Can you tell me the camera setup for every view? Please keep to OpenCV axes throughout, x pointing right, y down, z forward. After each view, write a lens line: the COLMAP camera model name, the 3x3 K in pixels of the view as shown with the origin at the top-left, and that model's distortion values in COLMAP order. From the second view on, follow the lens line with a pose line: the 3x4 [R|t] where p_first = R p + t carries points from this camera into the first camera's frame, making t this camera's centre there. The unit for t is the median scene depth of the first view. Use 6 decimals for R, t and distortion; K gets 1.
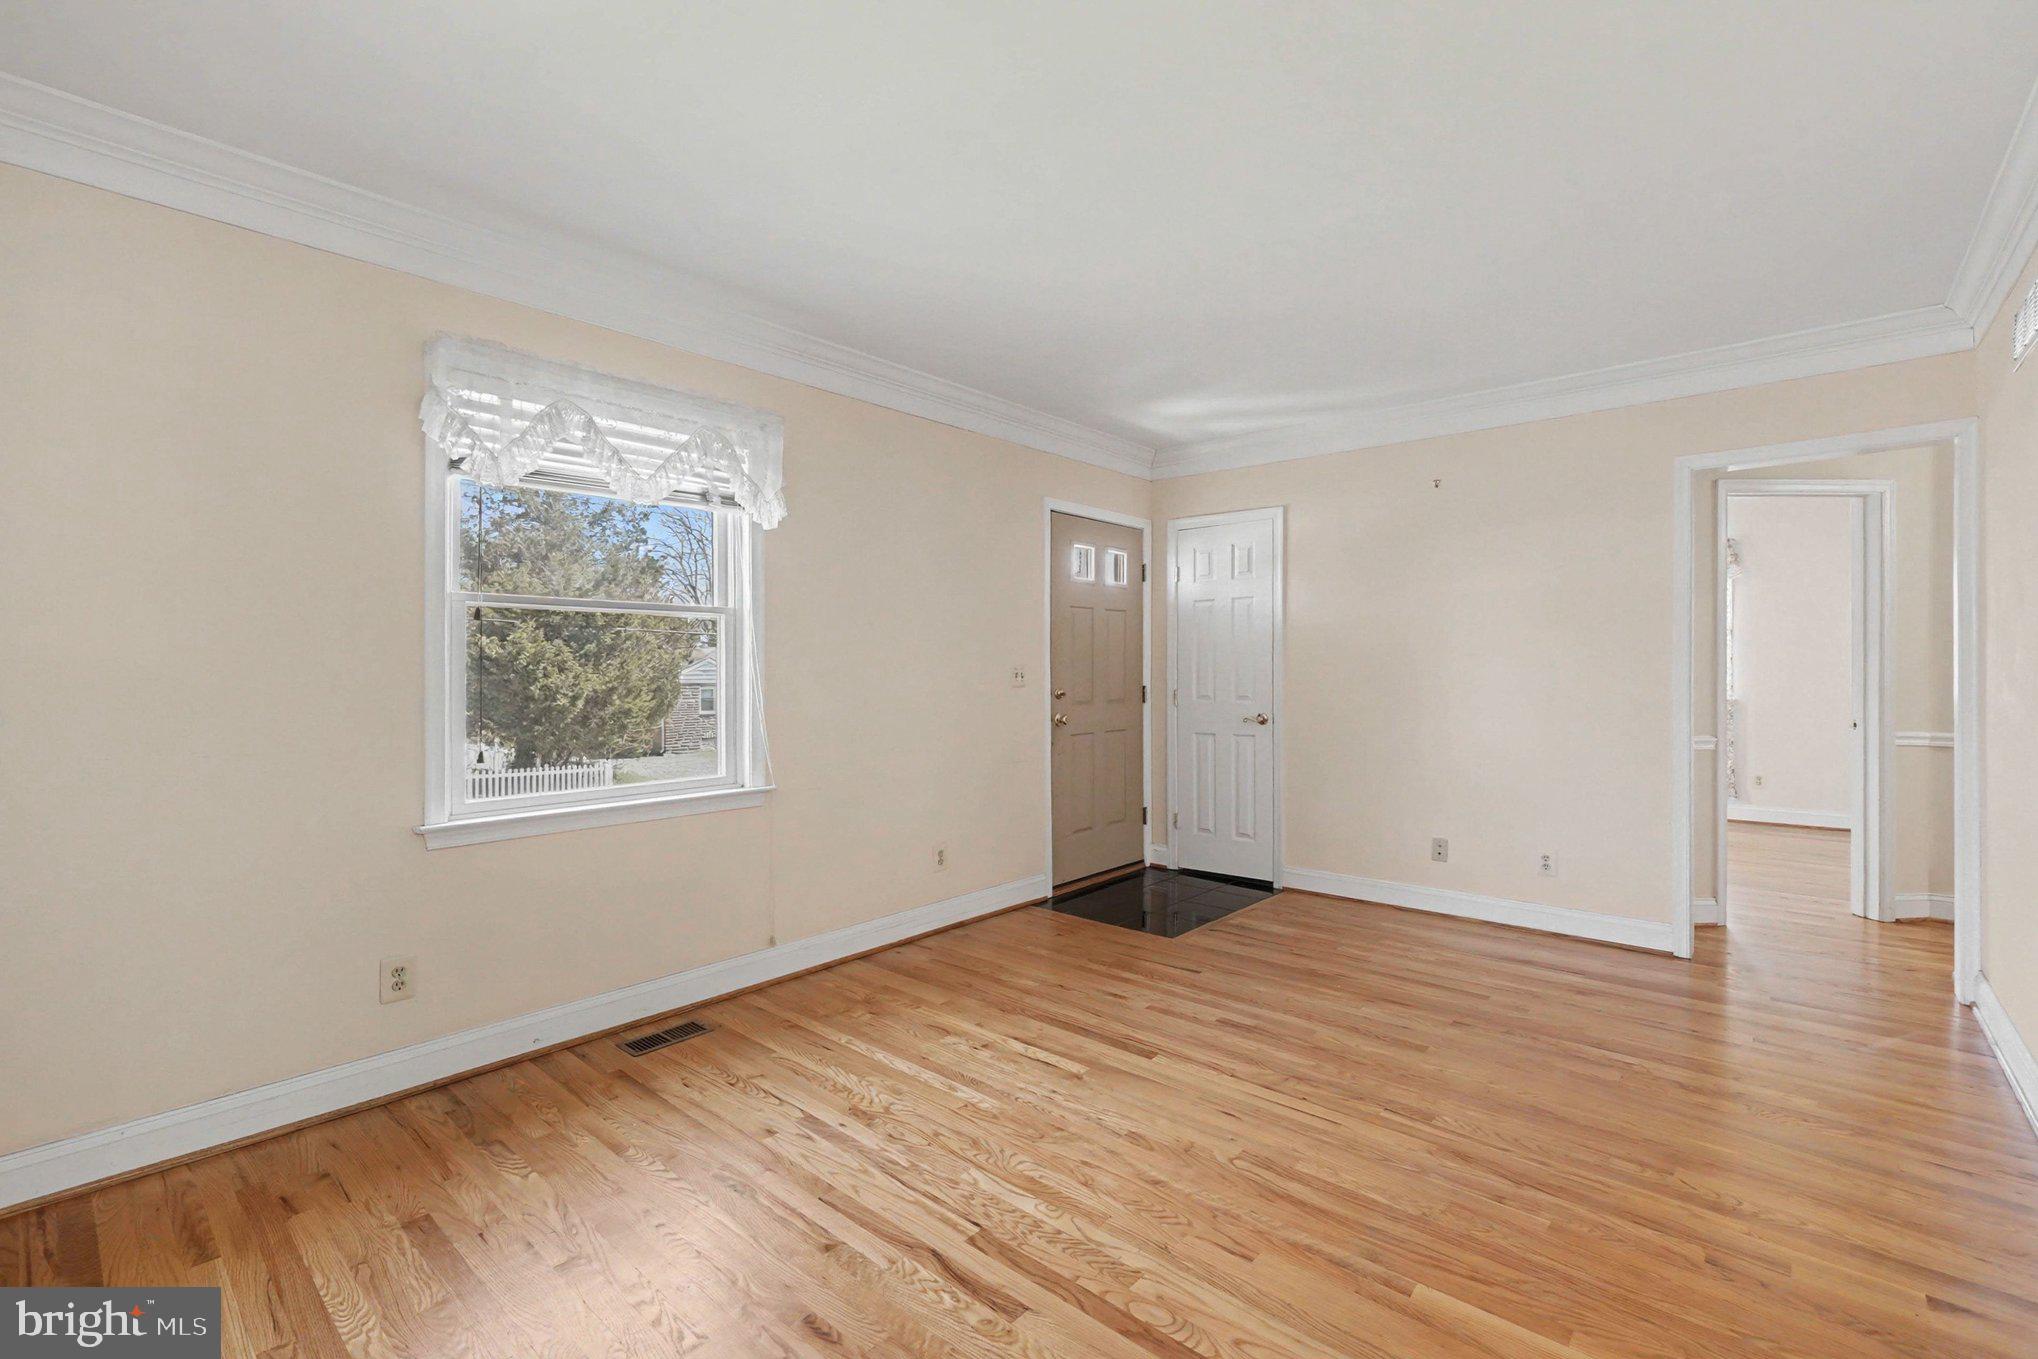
lens RADIAL K [[897.0, 0, 1025.8], [0, 897.0, 676.6], [0, 0, 1]] dist [-0.009093, 0.001173]
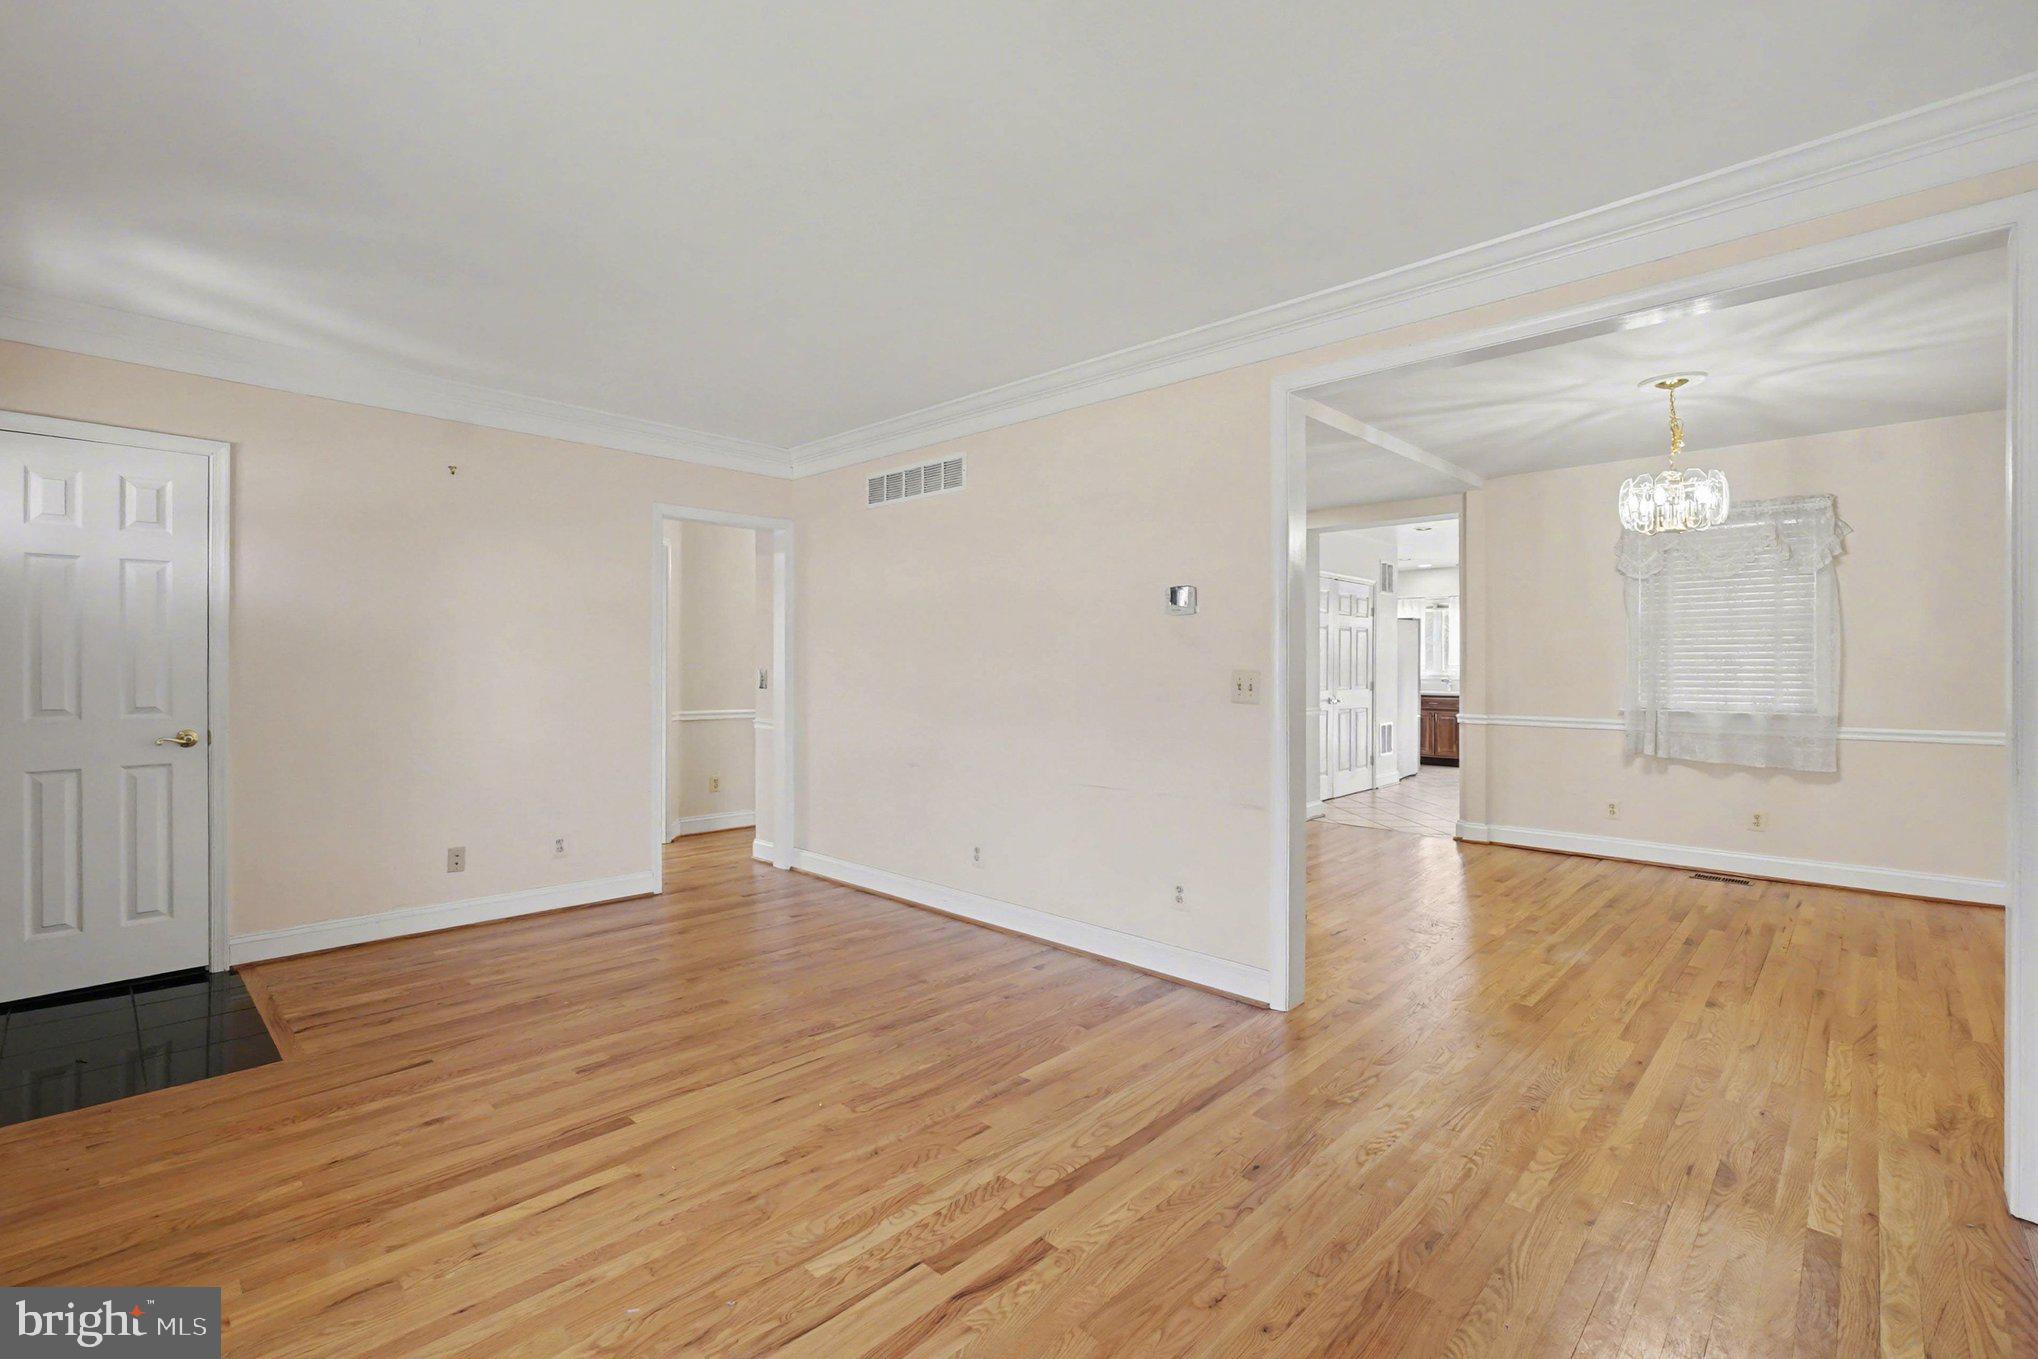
lens RADIAL K [[897.0, 0, 968.4], [0, 897.0, 671.7], [0, 0, 1]] dist [-0.009093, 0.001173]
pose [[0.079039, -0.001977, 0.996870, -0.577850], [0.006181, 0.999980, 0.001493, -0.003646], [-0.996852, 0.006043, 0.079049, 0.513467]]
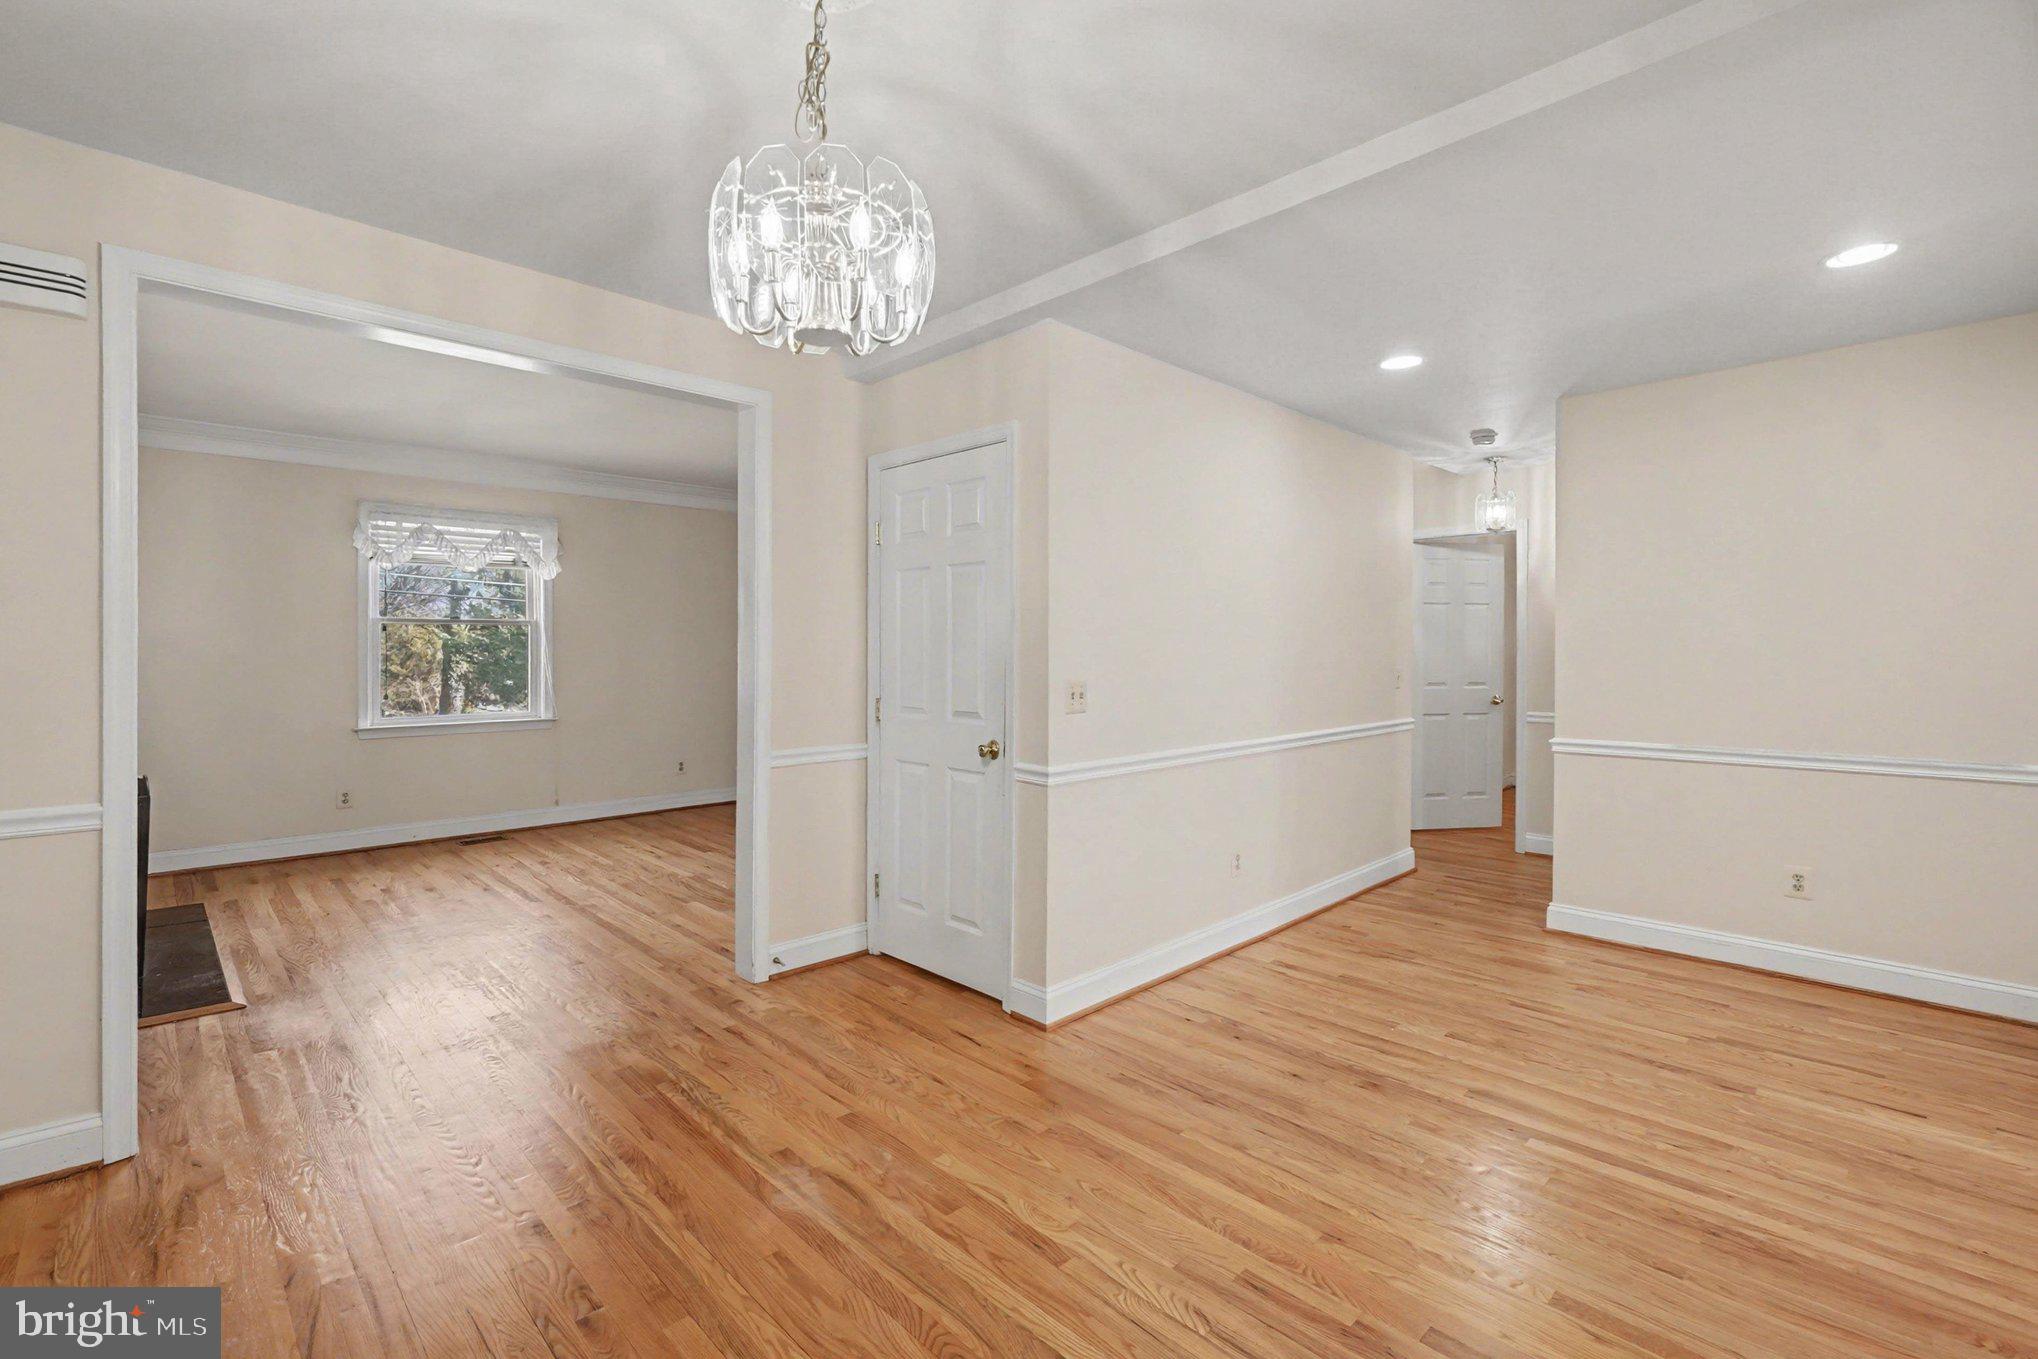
lens RADIAL K [[897.0, 0, 1013.0], [0, 897.0, 659.1], [0, 0, 1]] dist [-0.009093, 0.001173]
pose [[0.996950, 0.010658, -0.077306, 1.064629], [-0.010308, 0.999935, 0.004922, -0.021624], [0.077353, -0.004110, 0.996995, -1.016509]]
